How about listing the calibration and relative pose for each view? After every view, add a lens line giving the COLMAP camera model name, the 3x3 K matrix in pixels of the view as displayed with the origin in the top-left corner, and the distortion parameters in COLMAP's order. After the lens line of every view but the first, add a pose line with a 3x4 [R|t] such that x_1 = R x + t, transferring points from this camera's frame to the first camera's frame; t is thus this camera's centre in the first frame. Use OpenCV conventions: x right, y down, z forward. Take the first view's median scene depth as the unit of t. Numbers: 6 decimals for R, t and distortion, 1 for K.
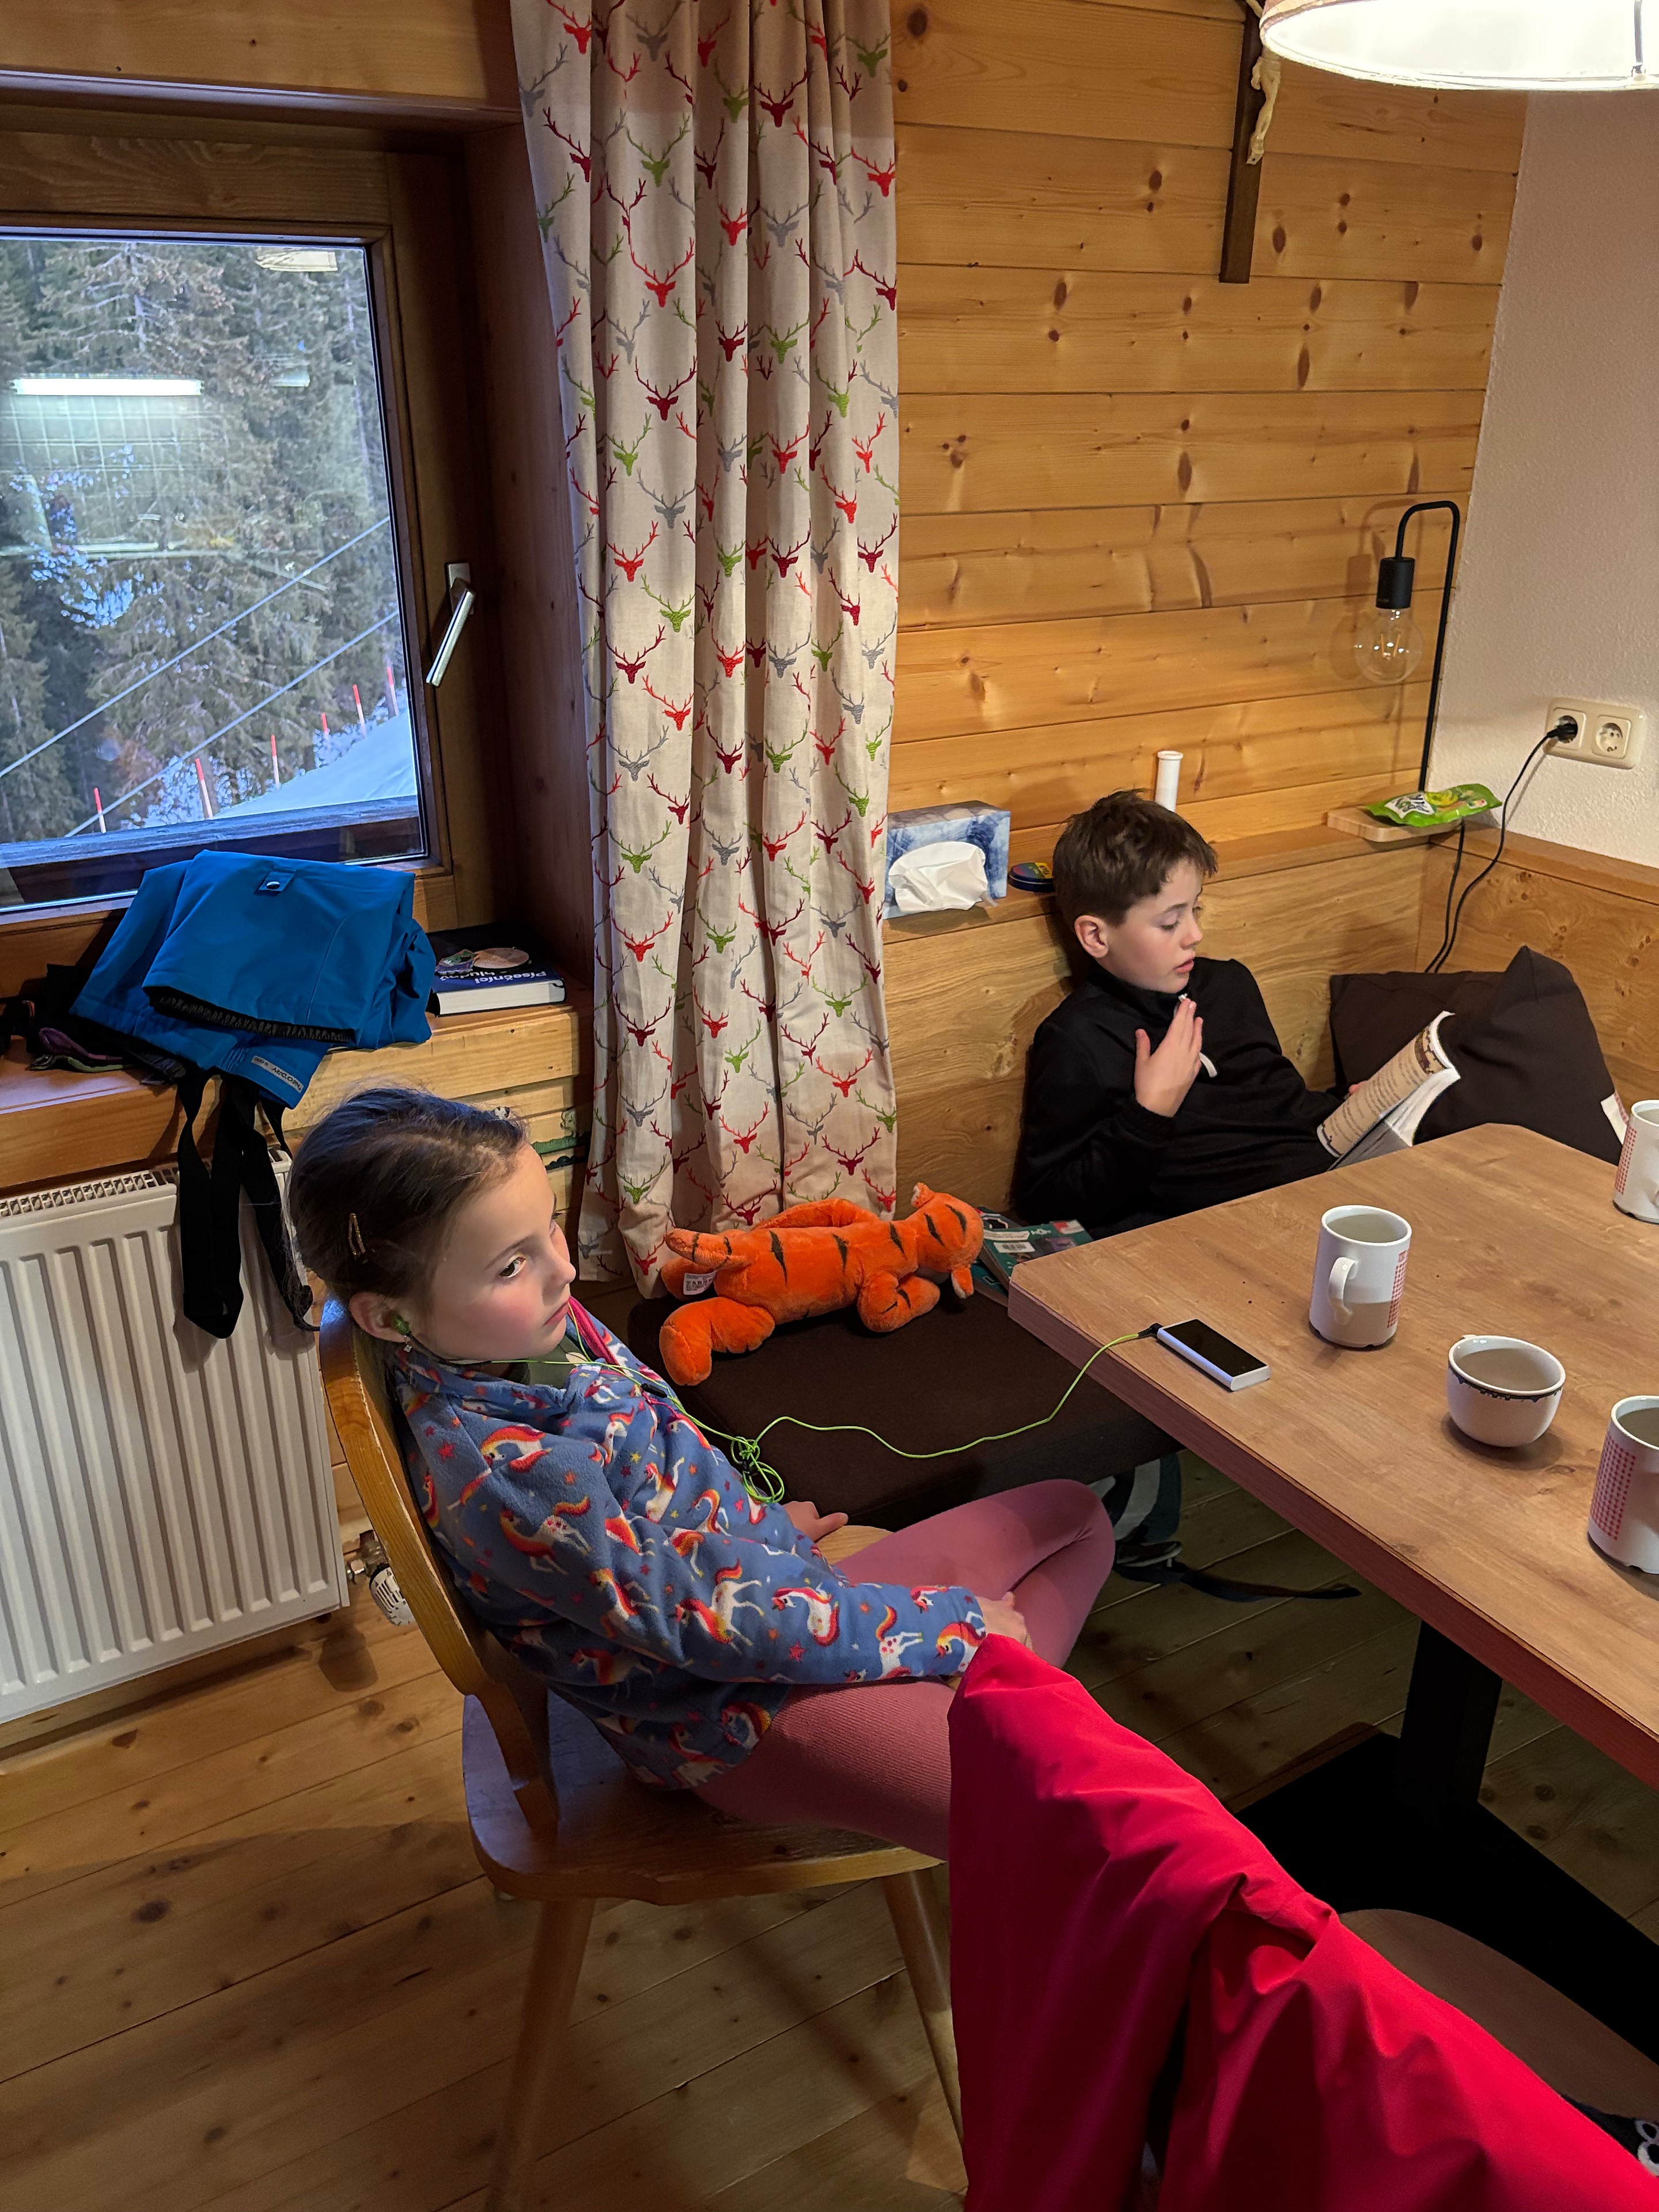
lens RADIAL K [[1691.6, 0, 829.5], [0, 1691.6, 1106.0], [0, 0, 1]] dist [-0.000407, 0.002911]
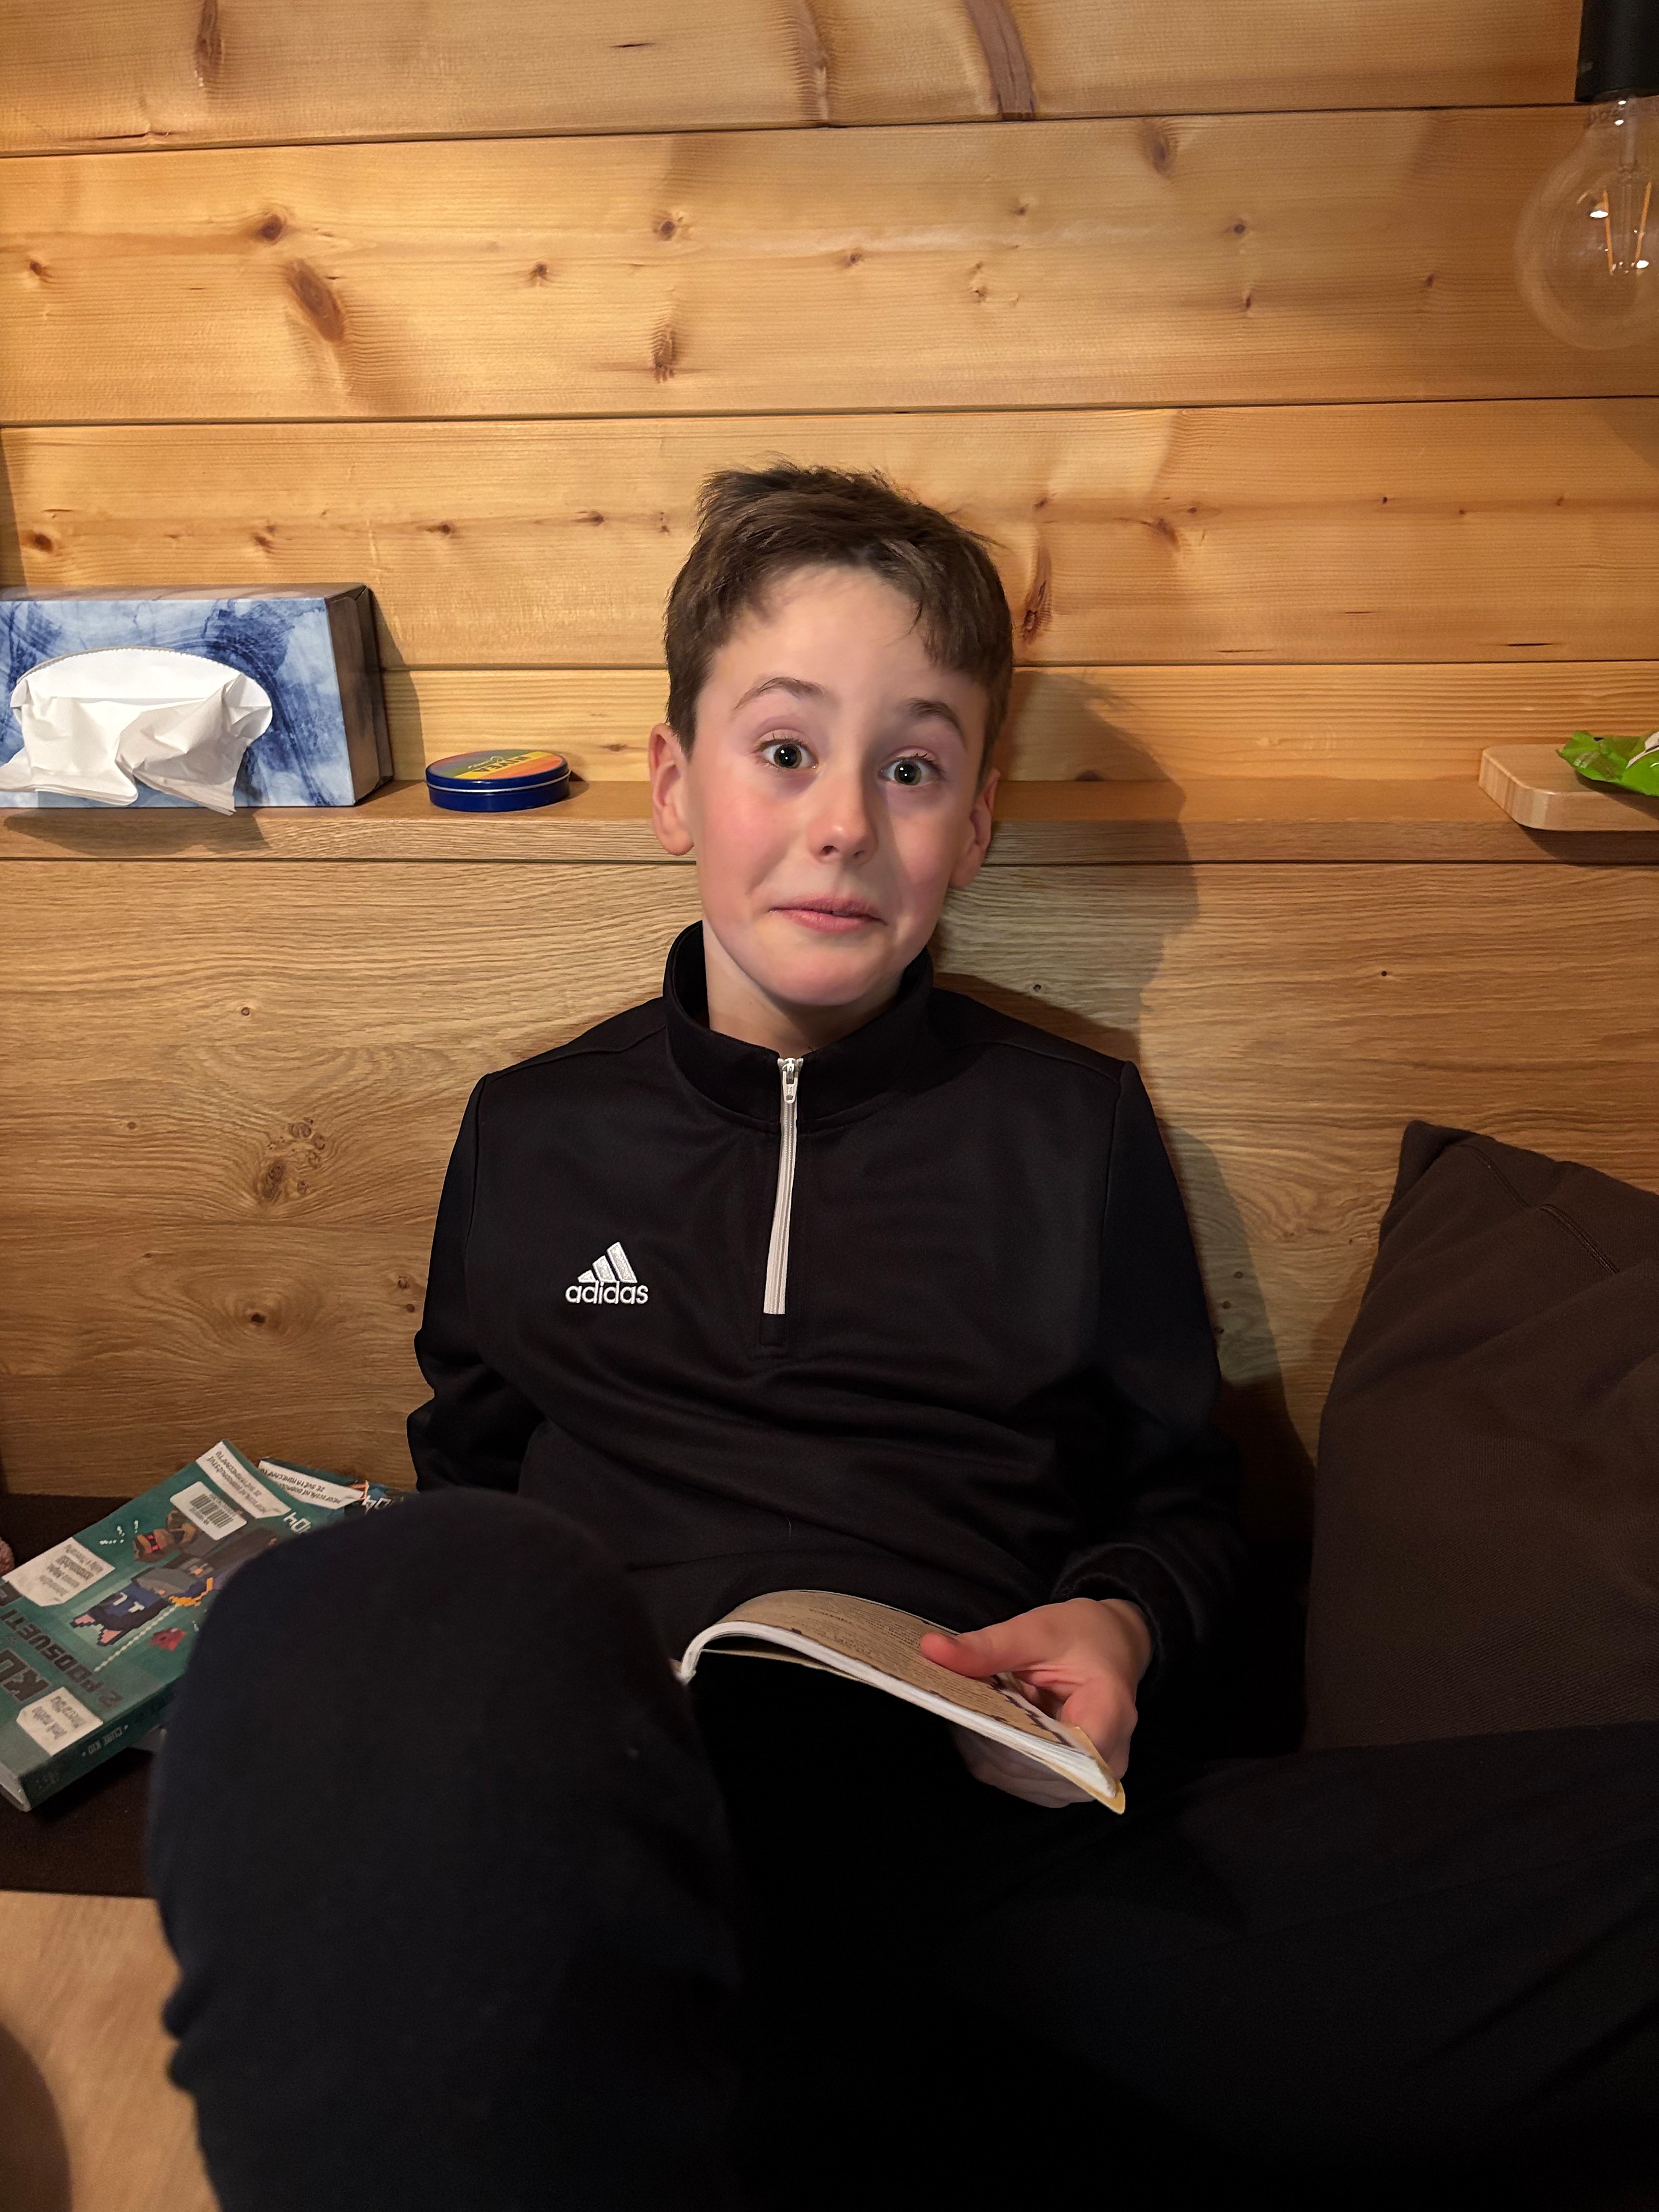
lens RADIAL K [[1691.6, 0, 829.5], [0, 1691.6, 1106.0], [0, 0, 1]] dist [-0.000407, 0.002911]
pose [[0.815197, 0.207594, -0.540702, 0.427503], [-0.214568, 0.975377, 0.050984, -0.091922], [0.537972, 0.074455, 0.839668, 0.669674]]
